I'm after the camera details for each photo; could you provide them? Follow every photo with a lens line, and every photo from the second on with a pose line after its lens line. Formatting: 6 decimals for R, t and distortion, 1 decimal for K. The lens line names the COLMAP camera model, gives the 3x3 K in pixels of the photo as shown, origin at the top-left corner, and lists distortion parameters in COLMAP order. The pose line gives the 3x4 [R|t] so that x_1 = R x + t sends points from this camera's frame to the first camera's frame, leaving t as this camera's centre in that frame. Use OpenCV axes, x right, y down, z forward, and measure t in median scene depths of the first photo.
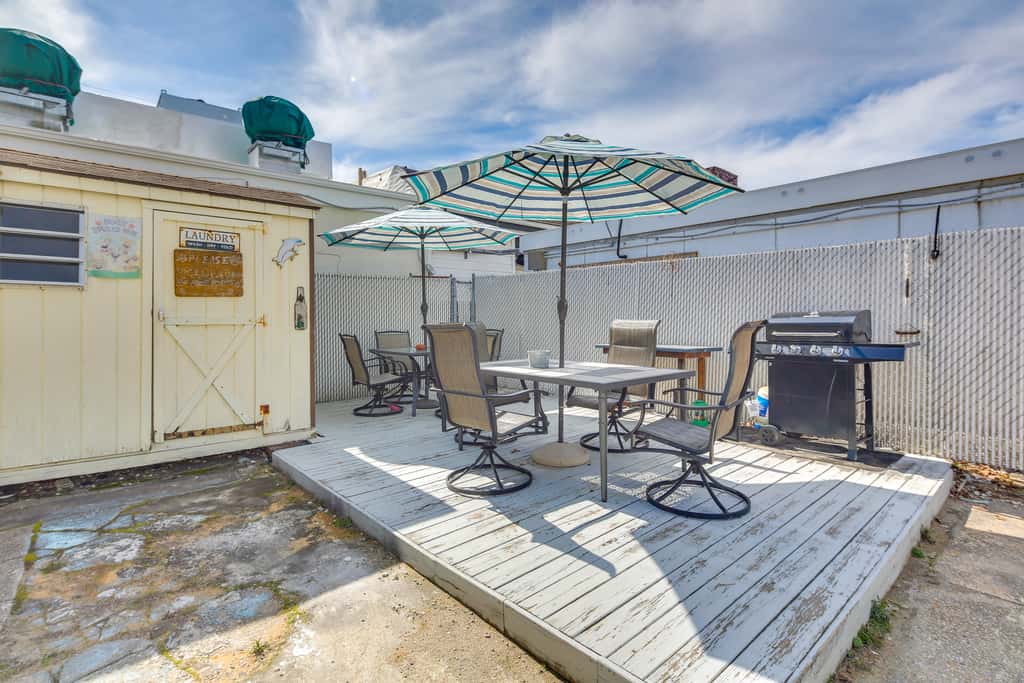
lens RADIAL K [[505.2, 0, 509.8], [0, 505.2, 337.0], [0, 0, 1]] dist [-0.000617, -0.001420]
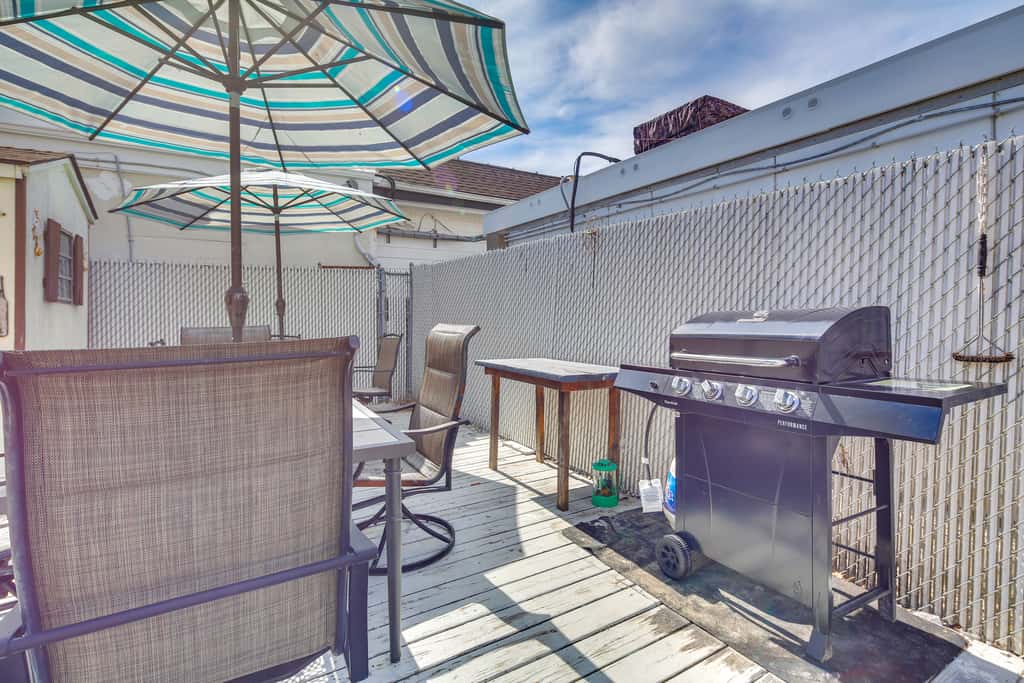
lens RADIAL K [[505.2, 0, 514.1], [0, 505.2, 335.5], [0, 0, 1]] dist [-0.000617, -0.001420]
pose [[0.985212, 0.008058, -0.171148, 0.460858], [-0.008251, 0.999966, -0.000416, -0.024813], [0.171139, 0.001822, 0.985245, 0.498691]]
